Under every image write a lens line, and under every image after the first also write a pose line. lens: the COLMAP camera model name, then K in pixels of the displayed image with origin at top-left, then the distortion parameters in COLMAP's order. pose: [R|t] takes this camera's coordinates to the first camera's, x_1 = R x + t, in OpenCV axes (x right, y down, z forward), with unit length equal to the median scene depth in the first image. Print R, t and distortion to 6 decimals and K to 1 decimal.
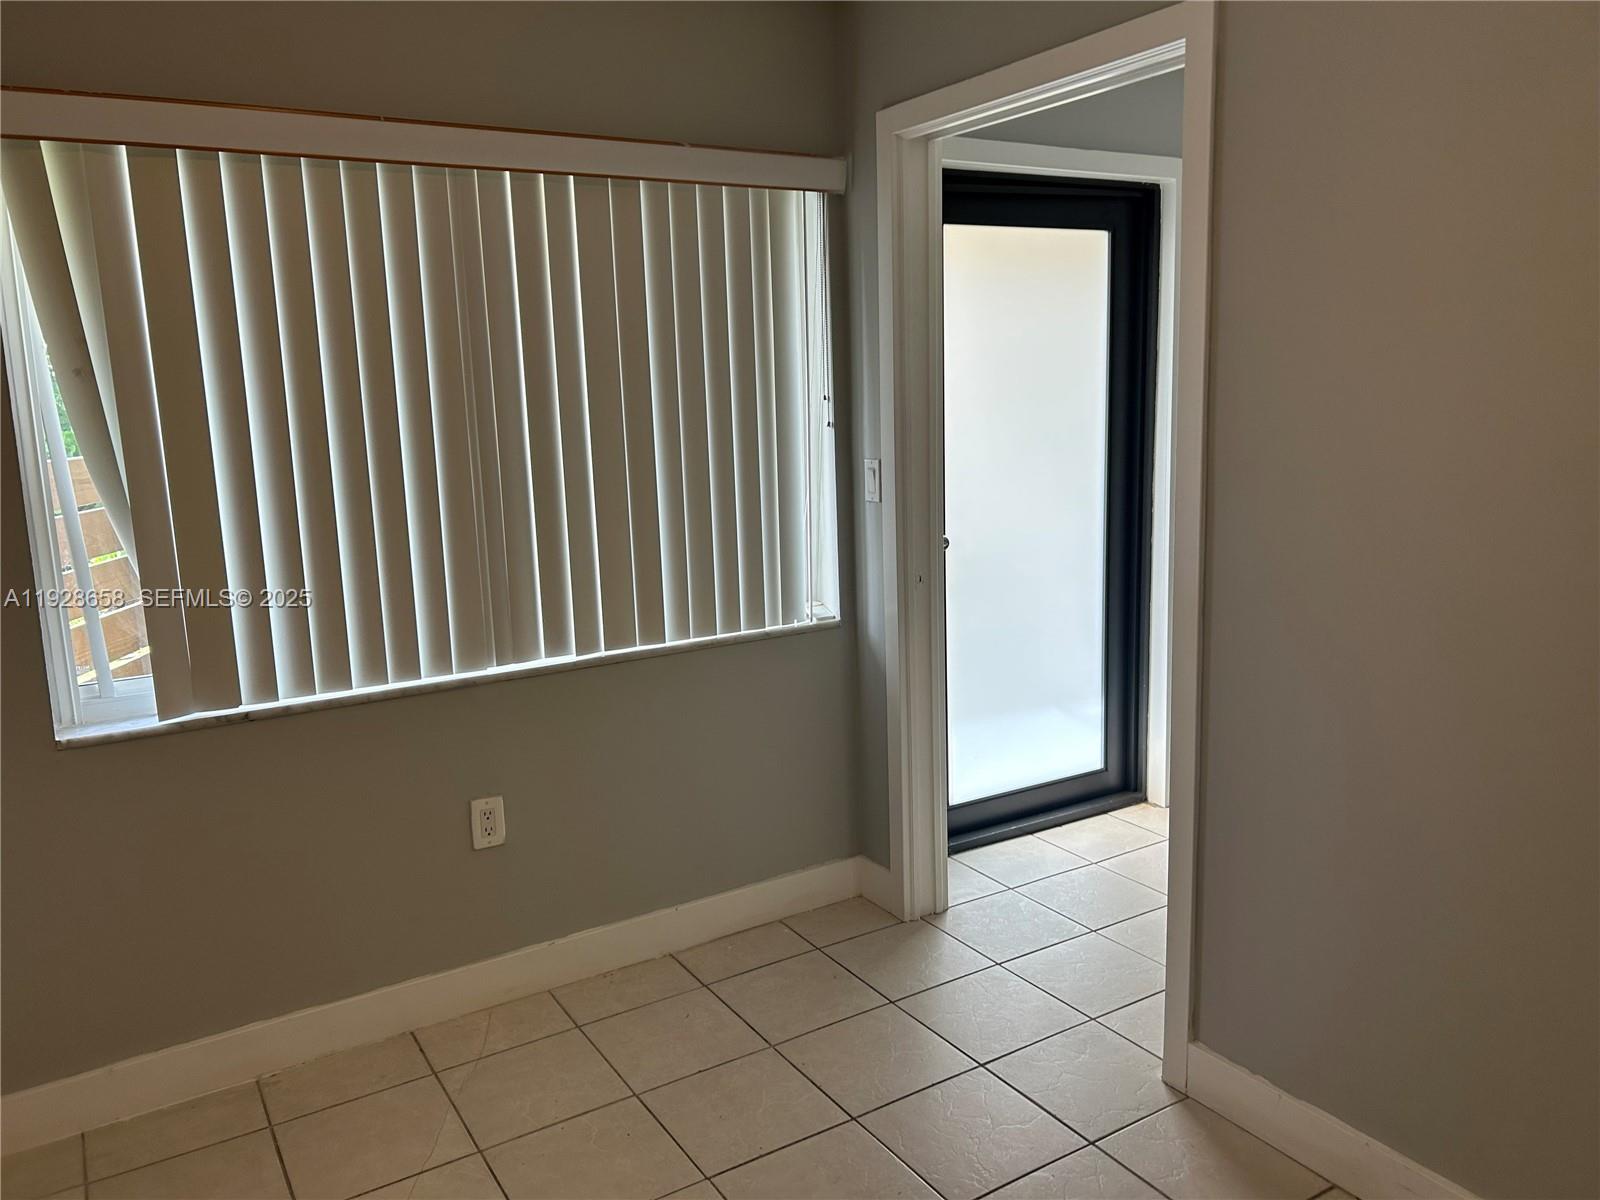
lens RADIAL K [[1210.3, 0, 794.1], [0, 1210.3, 595.5], [0, 0, 1]] dist [0.055557, -0.067496]
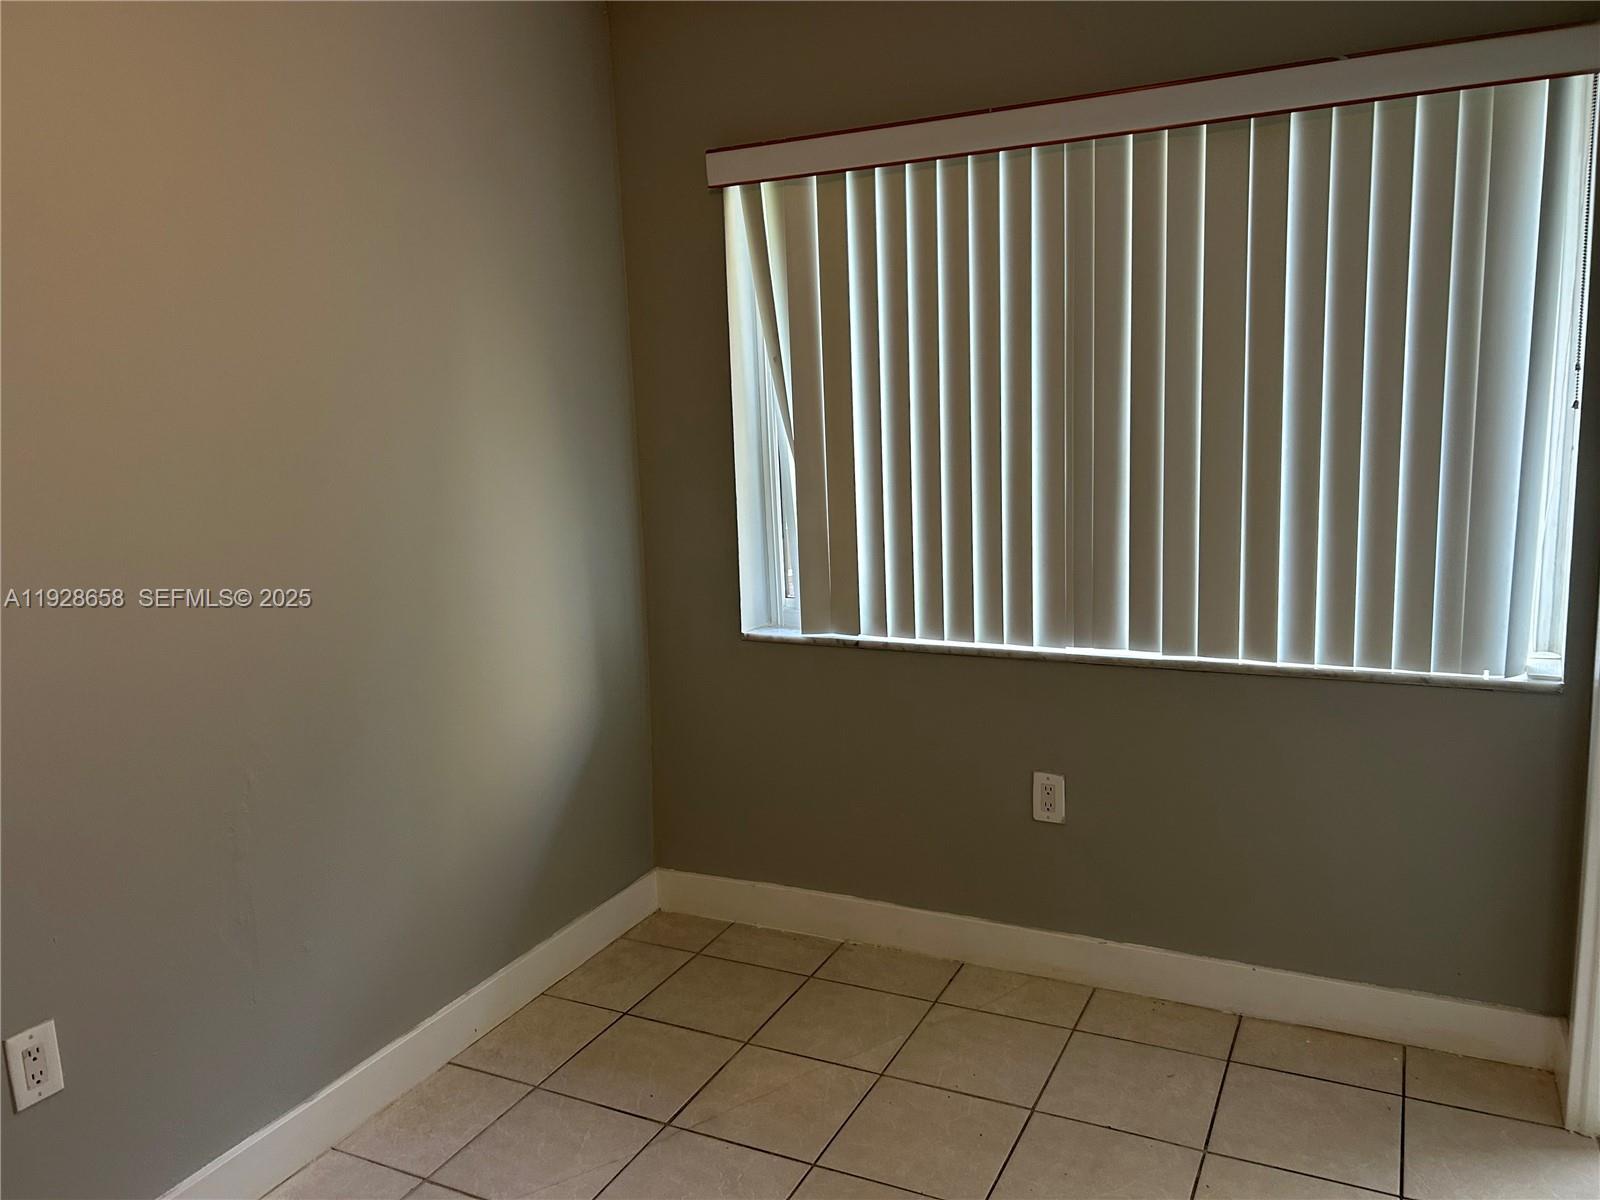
lens RADIAL K [[1210.3, 0, 797.7], [0, 1210.3, 591.7], [0, 0, 1]] dist [0.055557, -0.067496]
pose [[0.523065, 0.152924, -0.838461, 0.459355], [-0.120733, 0.987146, 0.104725, -0.062494], [0.843698, 0.046452, 0.534804, 0.280070]]
